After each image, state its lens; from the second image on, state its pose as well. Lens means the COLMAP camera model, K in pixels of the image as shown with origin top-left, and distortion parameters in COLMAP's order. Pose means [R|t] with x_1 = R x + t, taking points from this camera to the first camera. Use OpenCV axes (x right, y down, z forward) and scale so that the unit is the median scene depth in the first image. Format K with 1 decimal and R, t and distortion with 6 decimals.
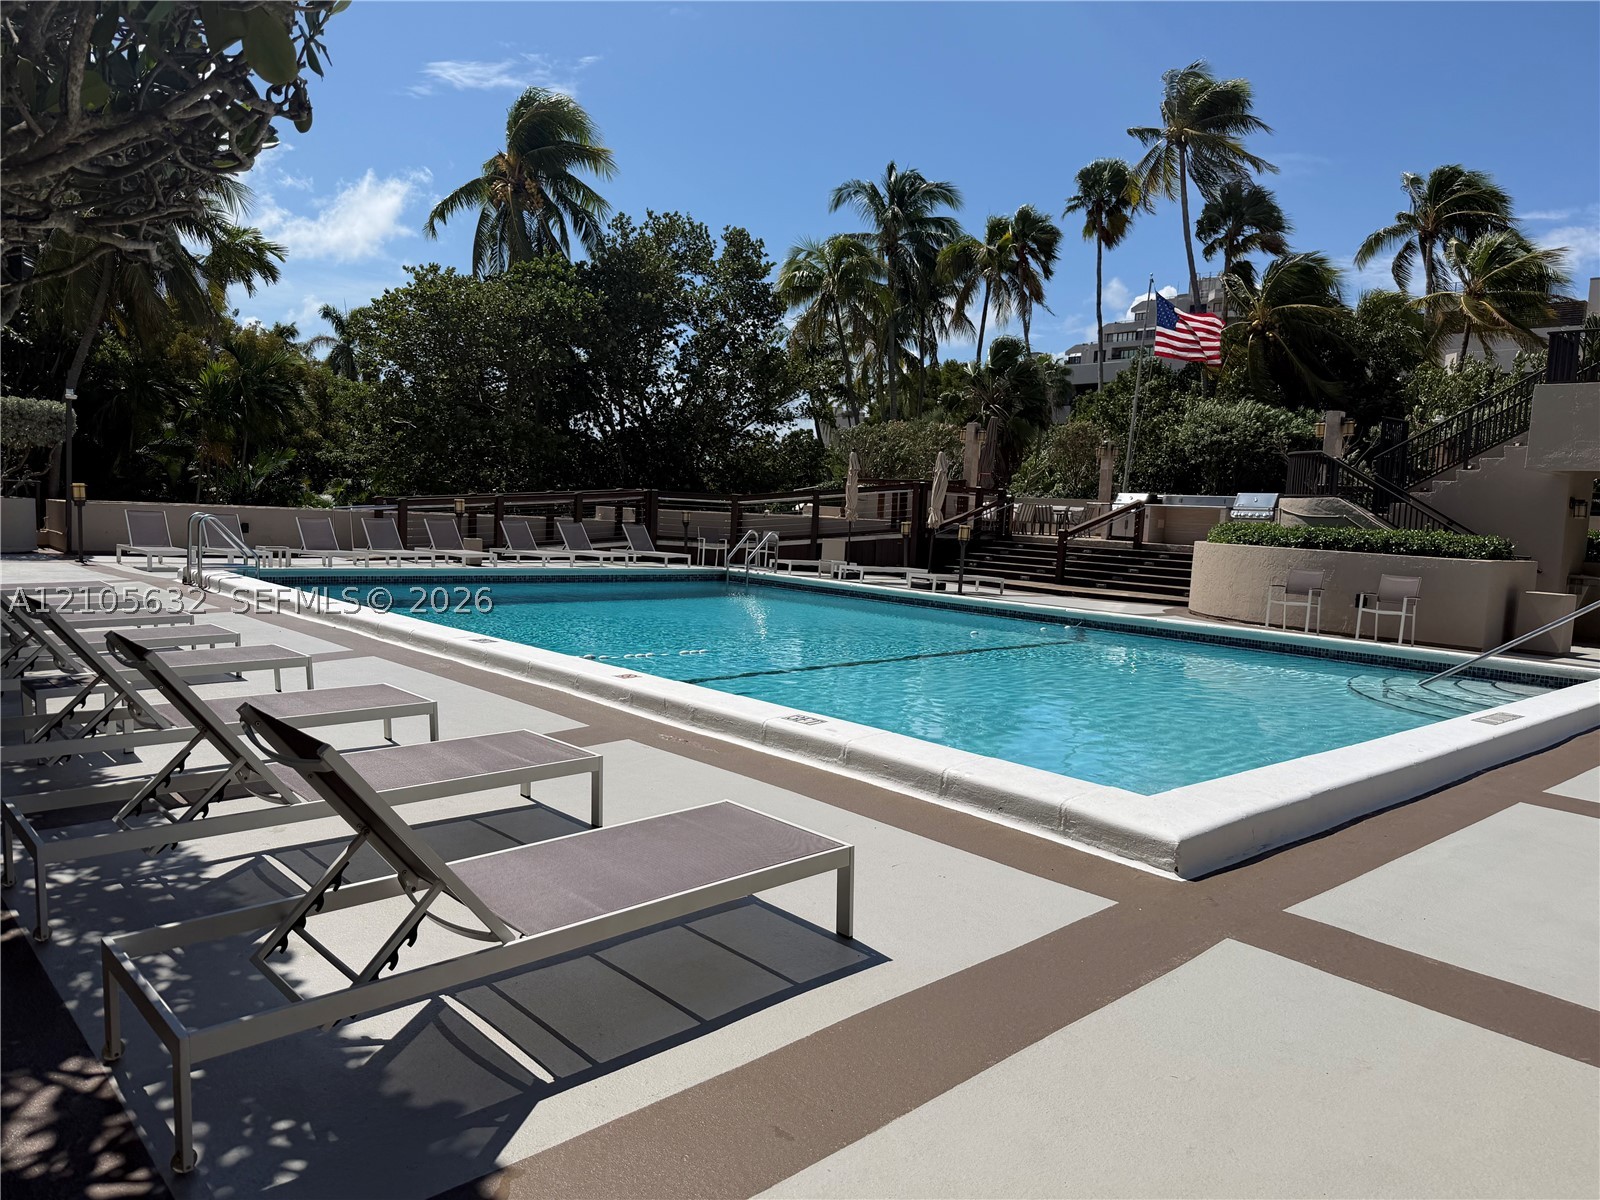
lens RADIAL K [[1094.9, 0, 804.6], [0, 1094.9, 624.1], [0, 0, 1]] dist [0.064371, 0.000285]
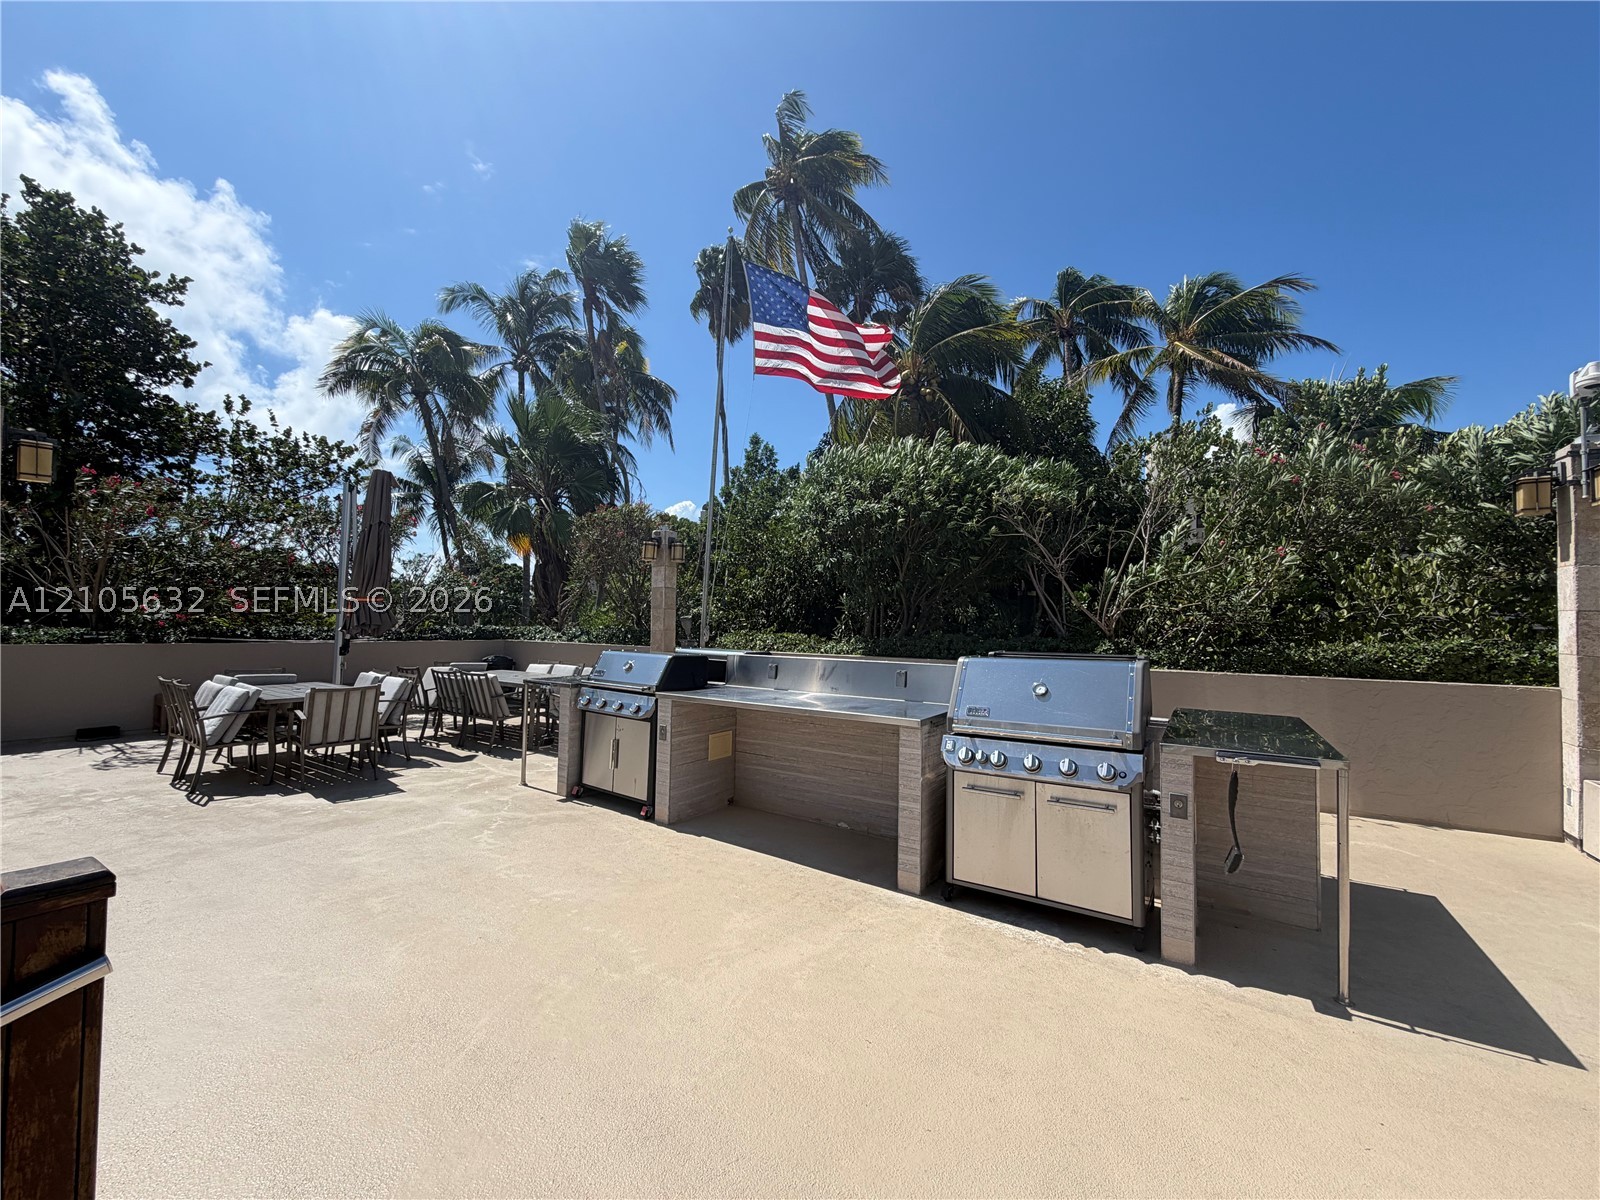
lens RADIAL K [[636.8, 0, 794.6], [0, 636.8, 603.1], [0, 0, 1]] dist [0.008115, 0.000054]
pose [[0.971221, -0.019185, 0.237405, 0.220126], [0.049387, 0.991309, -0.121933, -0.078500], [-0.233002, 0.130149, 0.963728, 0.585034]]
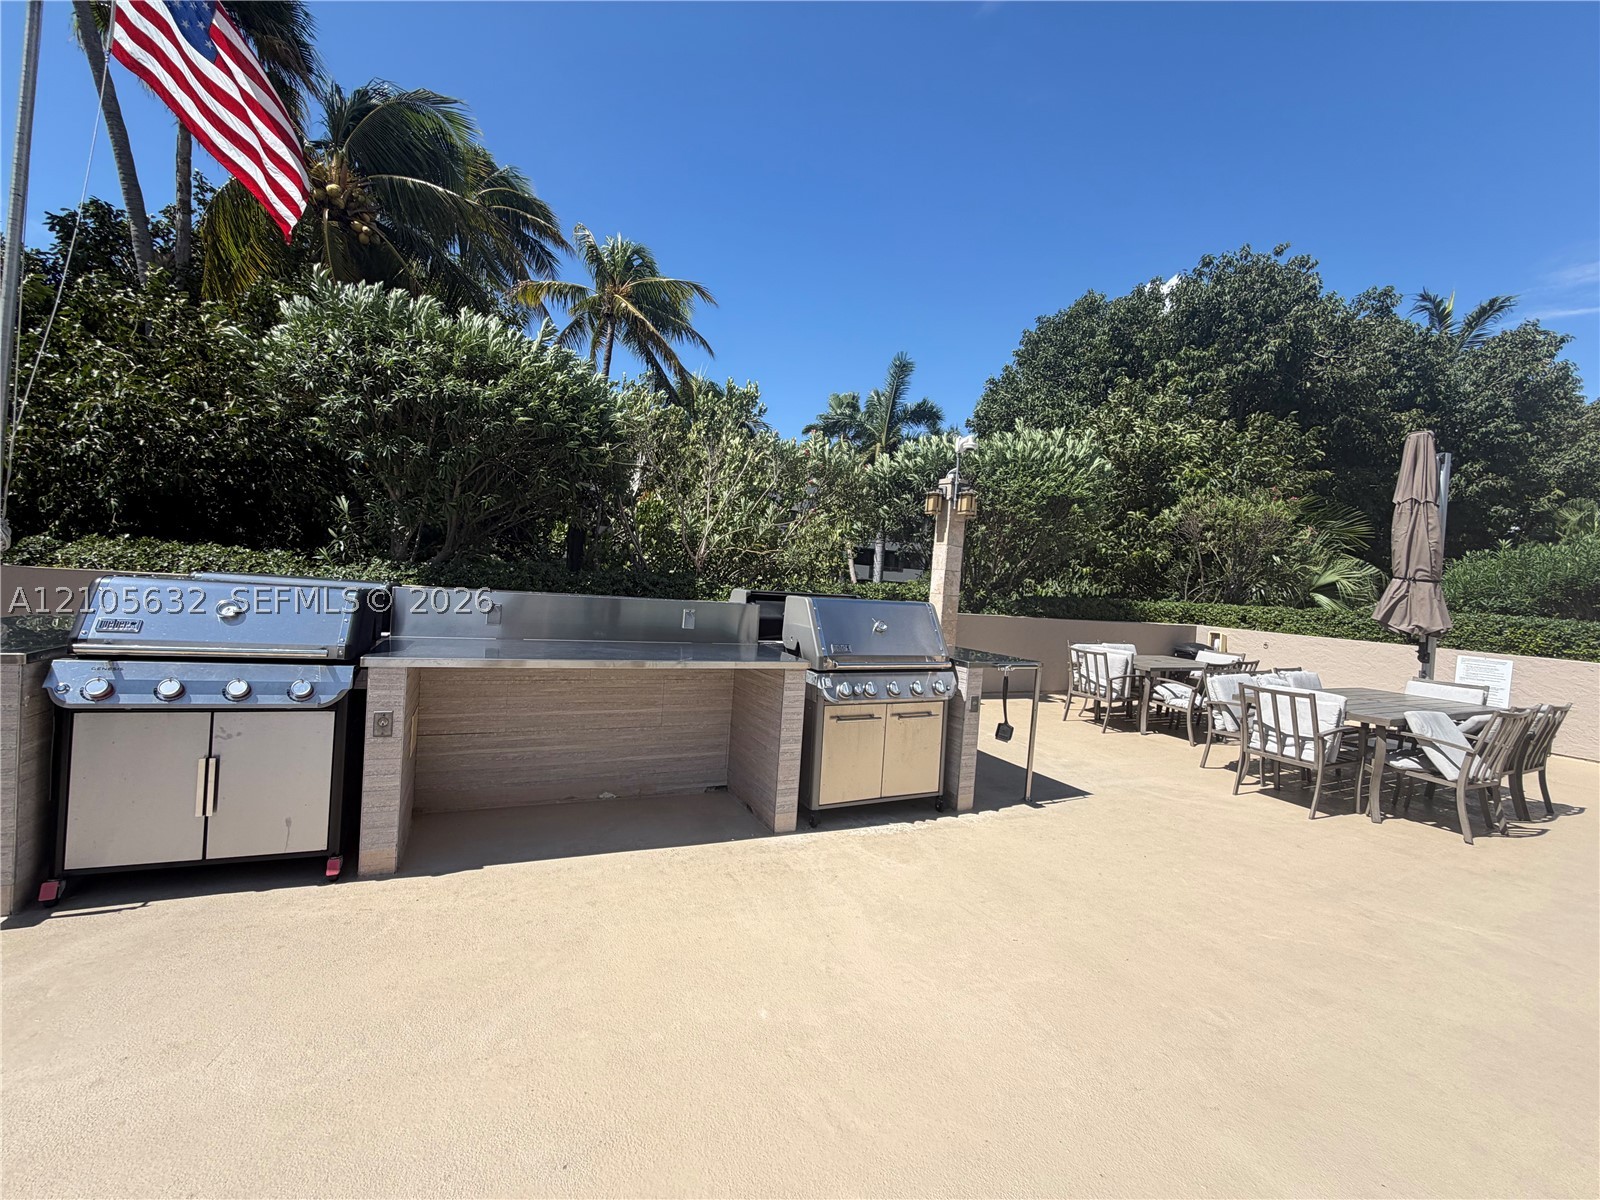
lens RADIAL K [[636.8, 0, 794.6], [0, 636.8, 603.1], [0, 0, 1]] dist [0.008115, 0.000054]
pose [[0.297981, -0.056039, 0.952925, 0.169557], [0.040075, 0.998130, 0.046166, -0.085059], [-0.953730, 0.024432, 0.299670, 0.648378]]
